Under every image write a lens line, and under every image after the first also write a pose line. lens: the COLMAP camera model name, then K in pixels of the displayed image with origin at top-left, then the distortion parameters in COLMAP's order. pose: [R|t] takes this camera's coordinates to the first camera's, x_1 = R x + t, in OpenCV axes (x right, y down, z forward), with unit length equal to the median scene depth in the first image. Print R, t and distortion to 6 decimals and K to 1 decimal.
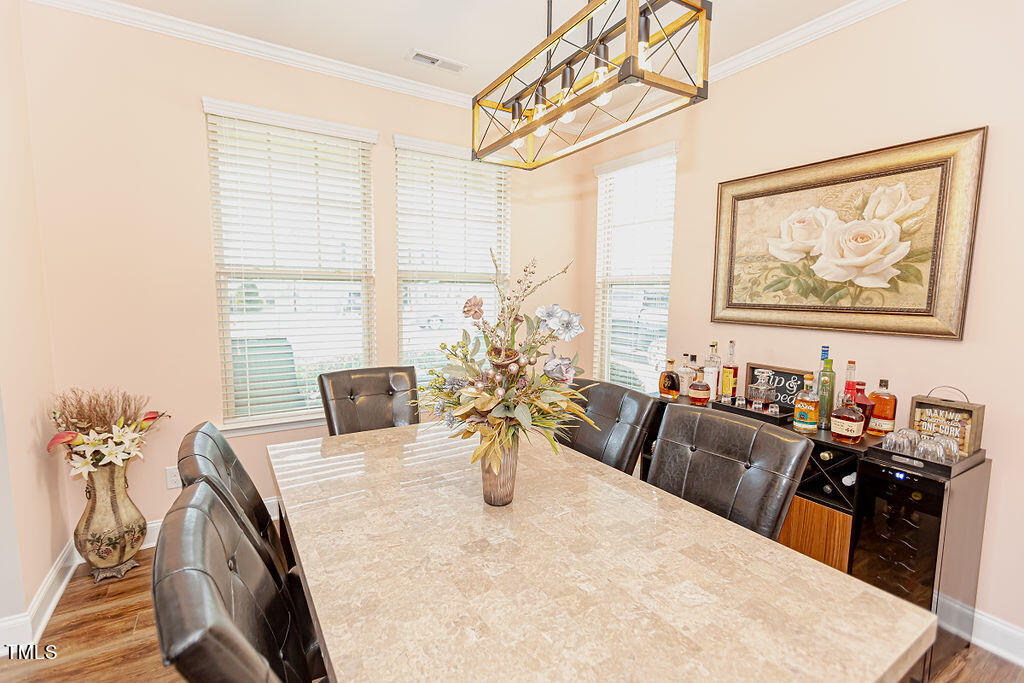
lens RADIAL K [[457.2, 0, 503.1], [0, 457.2, 344.2], [0, 0, 1]] dist [-0.008250, 0.007241]
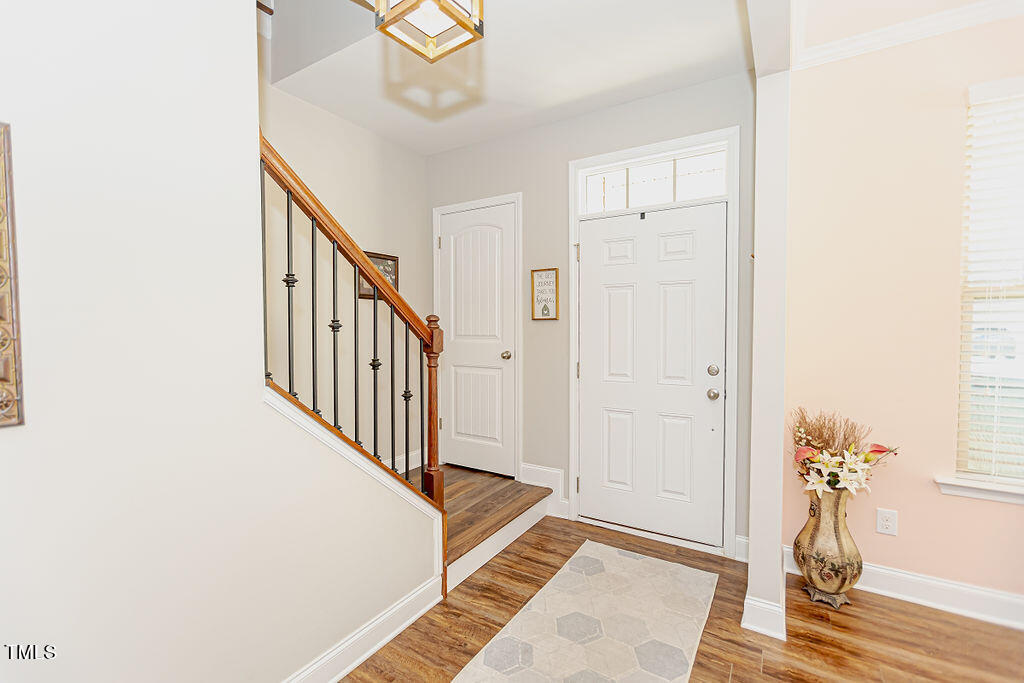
lens RADIAL K [[457.2, 0, 511.0], [0, 457.2, 342.7], [0, 0, 1]] dist [-0.008250, 0.007241]
pose [[0.450029, 0.014942, -0.892889, -0.274390], [-0.092349, 0.995278, -0.029890, 0.037717], [0.888226, 0.095909, 0.449284, -0.104684]]
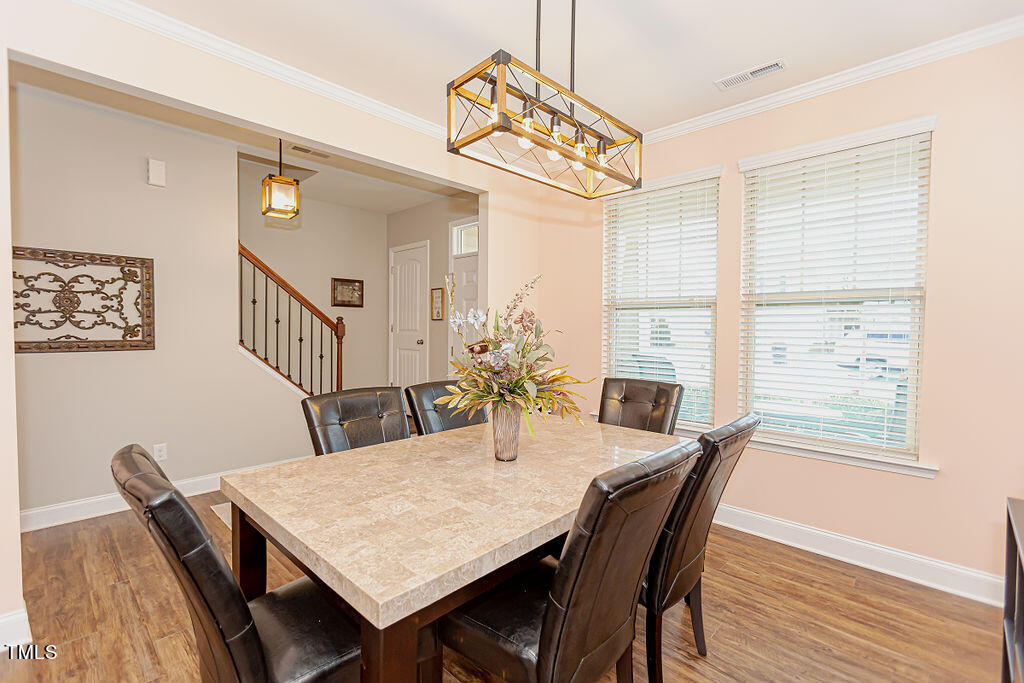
lens RADIAL K [[457.2, 0, 510.6], [0, 457.2, 336.5], [0, 0, 1]] dist [-0.008250, 0.007241]
pose [[0.258524, 0.005802, -0.965987, 0.759804], [-0.113328, 0.993259, -0.024364, 0.012414], [0.959334, 0.115772, 0.257439, 0.373438]]
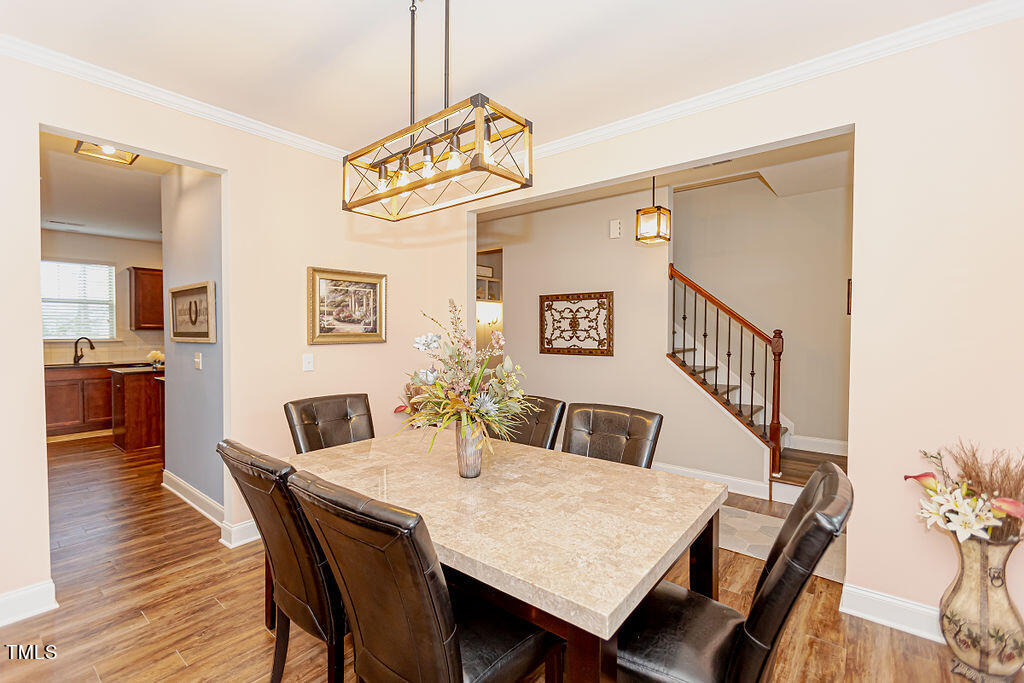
lens RADIAL K [[457.2, 0, 495.9], [0, 457.2, 331.9], [0, 0, 1]] dist [-0.008250, 0.007241]
pose [[-0.948737, -0.014803, -0.315721, 0.213091], [-0.050712, 0.993091, 0.105825, -0.141508], [0.311973, 0.116411, -0.942932, 1.352500]]
